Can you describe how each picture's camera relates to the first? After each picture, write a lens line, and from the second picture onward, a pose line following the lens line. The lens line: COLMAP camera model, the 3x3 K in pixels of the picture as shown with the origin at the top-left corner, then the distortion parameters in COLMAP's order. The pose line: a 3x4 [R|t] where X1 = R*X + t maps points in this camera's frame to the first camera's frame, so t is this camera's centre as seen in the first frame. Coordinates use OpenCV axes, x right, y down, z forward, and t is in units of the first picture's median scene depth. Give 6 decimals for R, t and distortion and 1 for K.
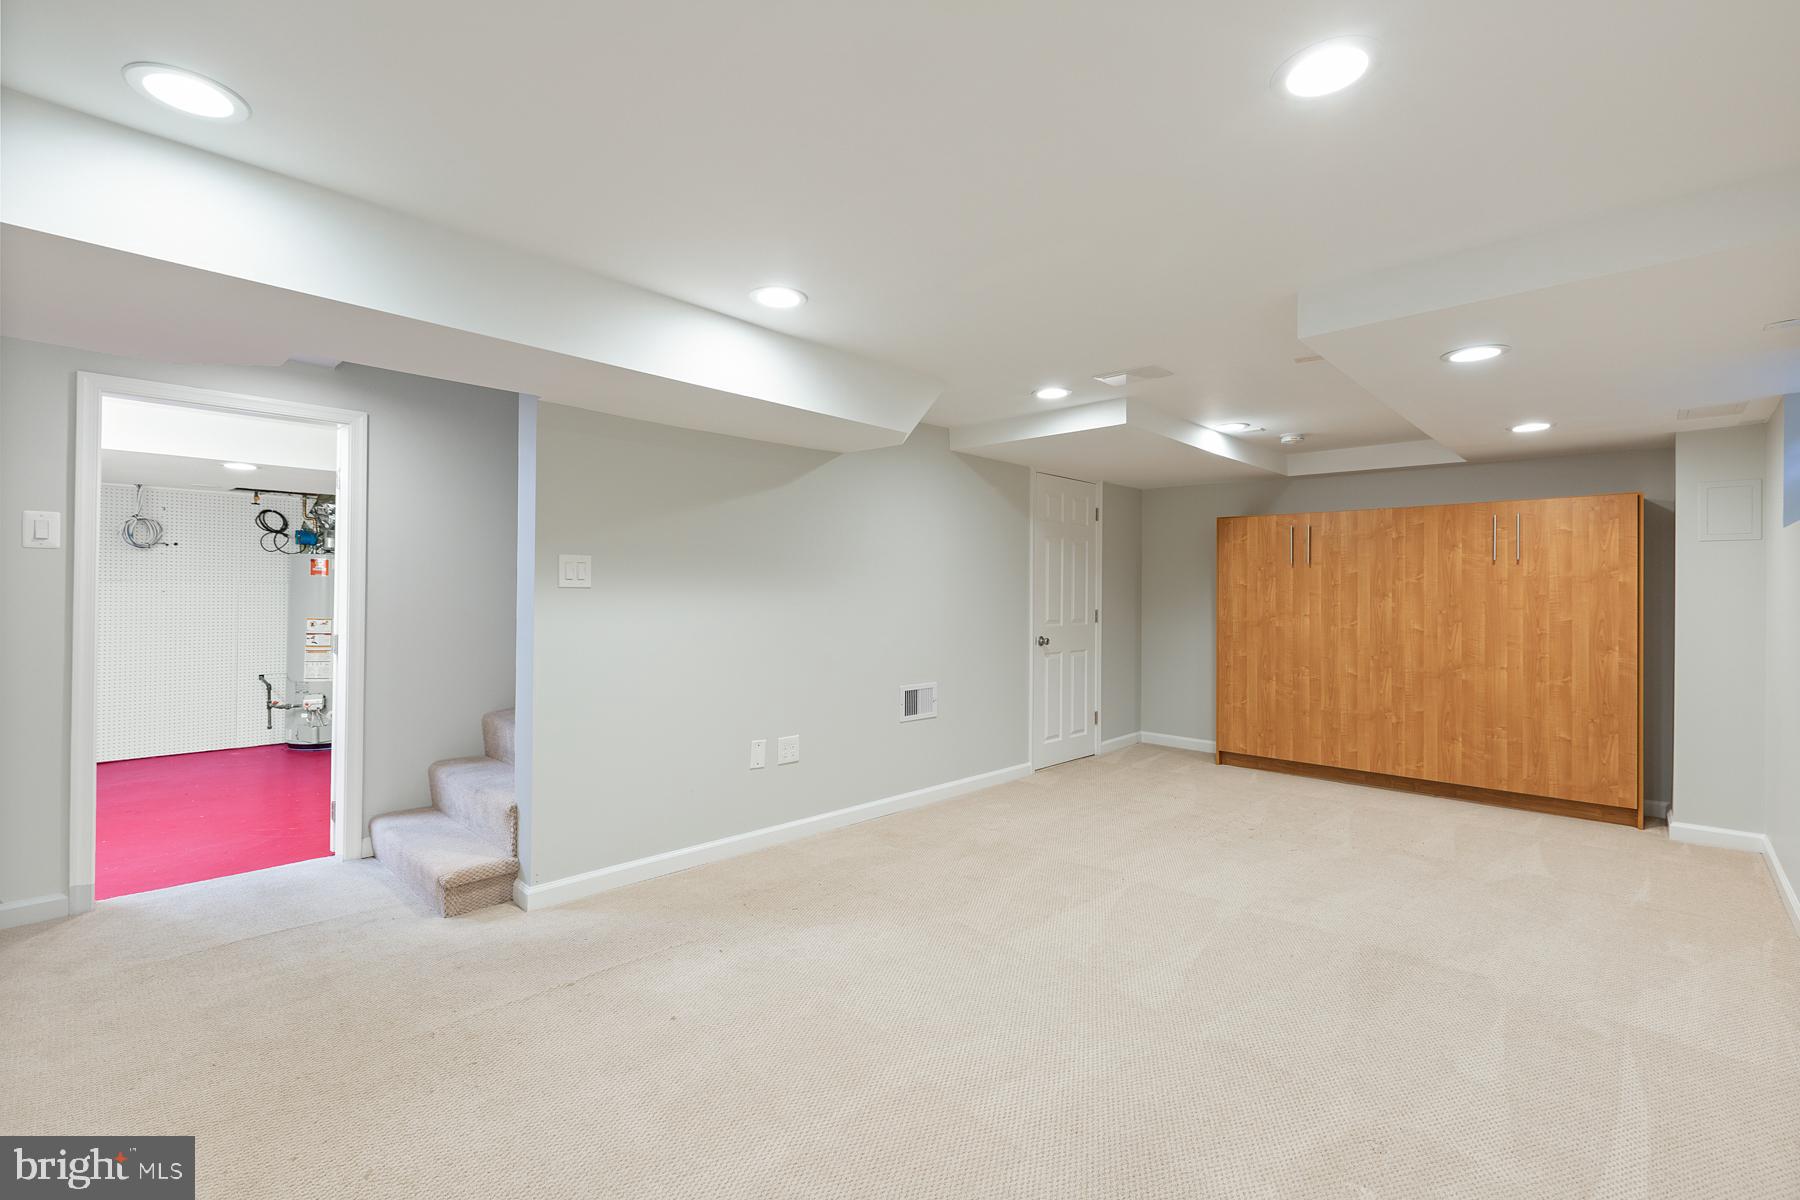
lens RADIAL K [[809.2, 0, 898.8], [0, 809.2, 600.4], [0, 0, 1]] dist [0.003901, -0.001929]
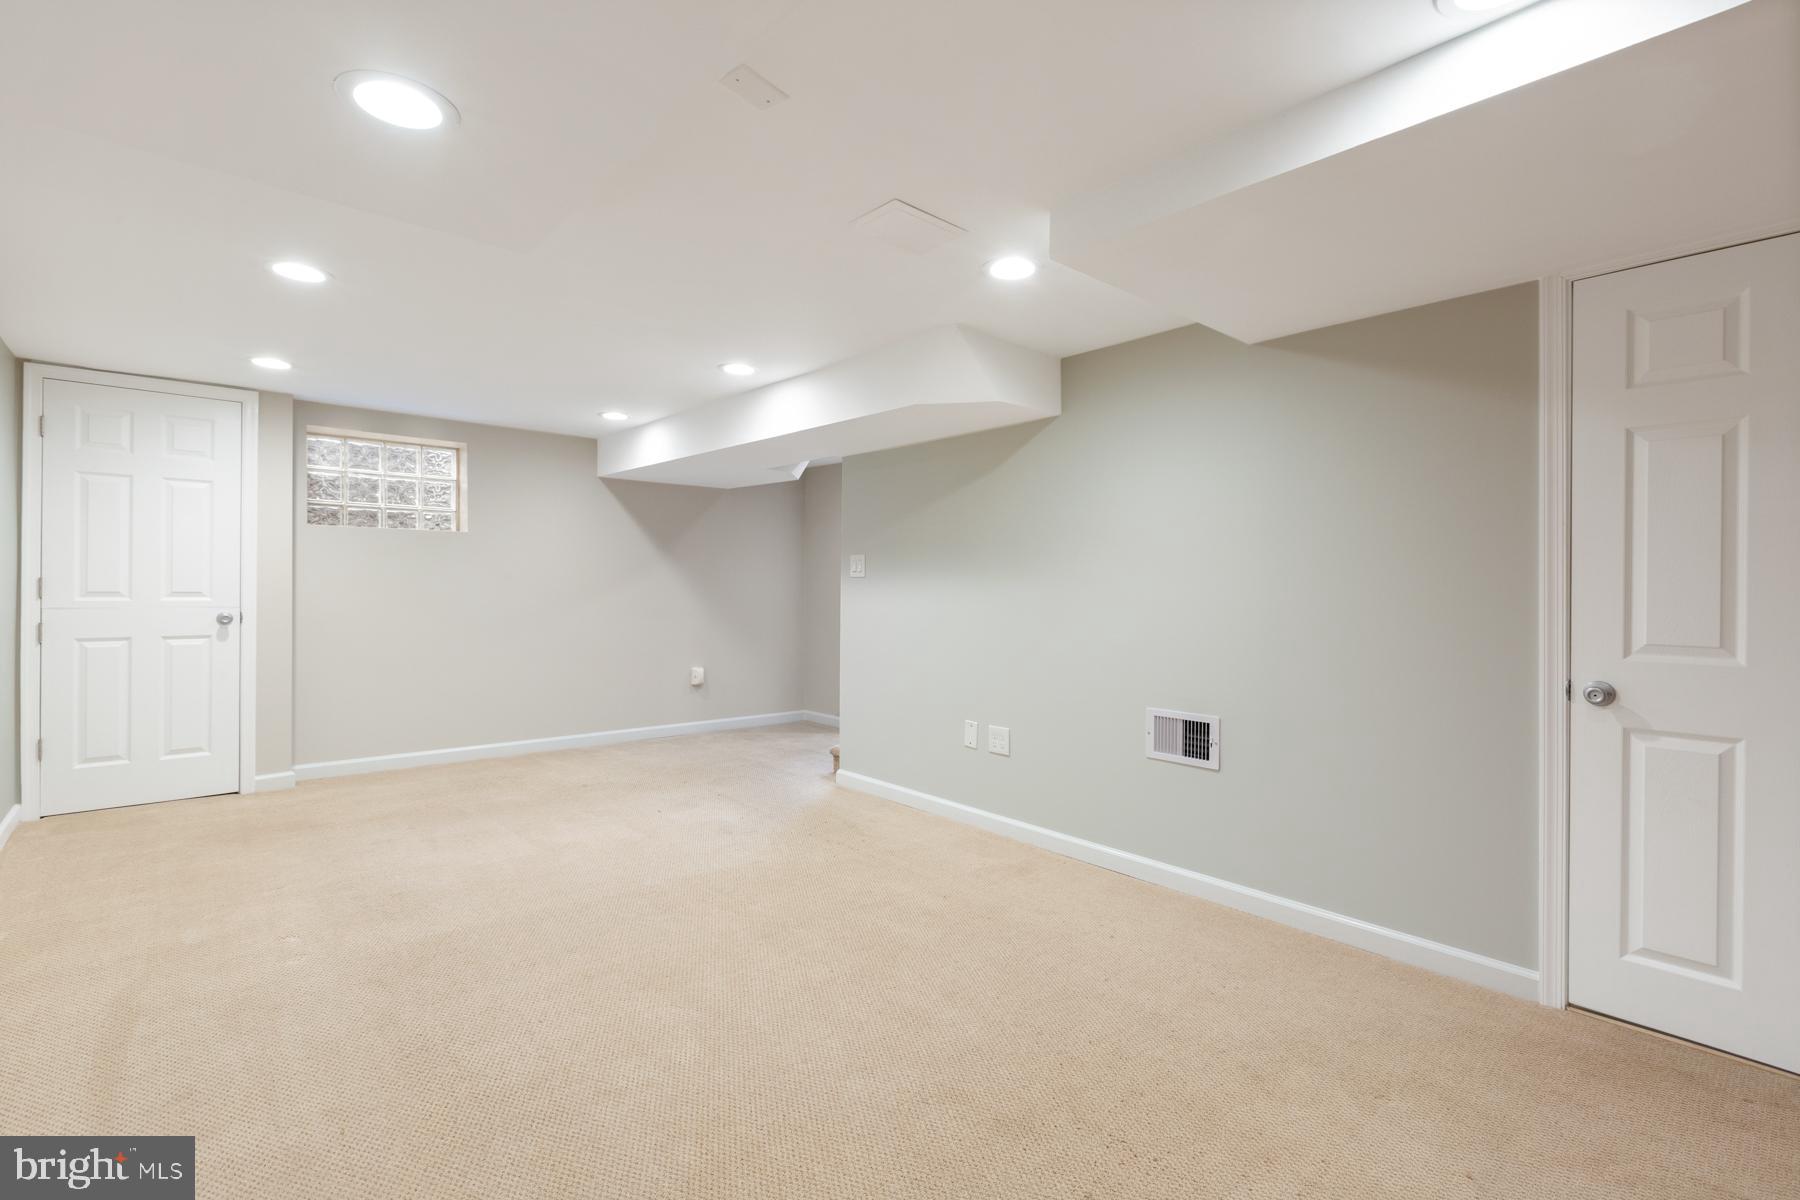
lens RADIAL K [[809.2, 0, 897.7], [0, 809.2, 591.4], [0, 0, 1]] dist [0.003901, -0.001929]
pose [[-0.081321, -0.005958, -0.996670, 0.840697], [-0.022665, 0.999735, -0.004127, 0.011875], [0.996430, 0.022254, -0.081435, 0.947606]]
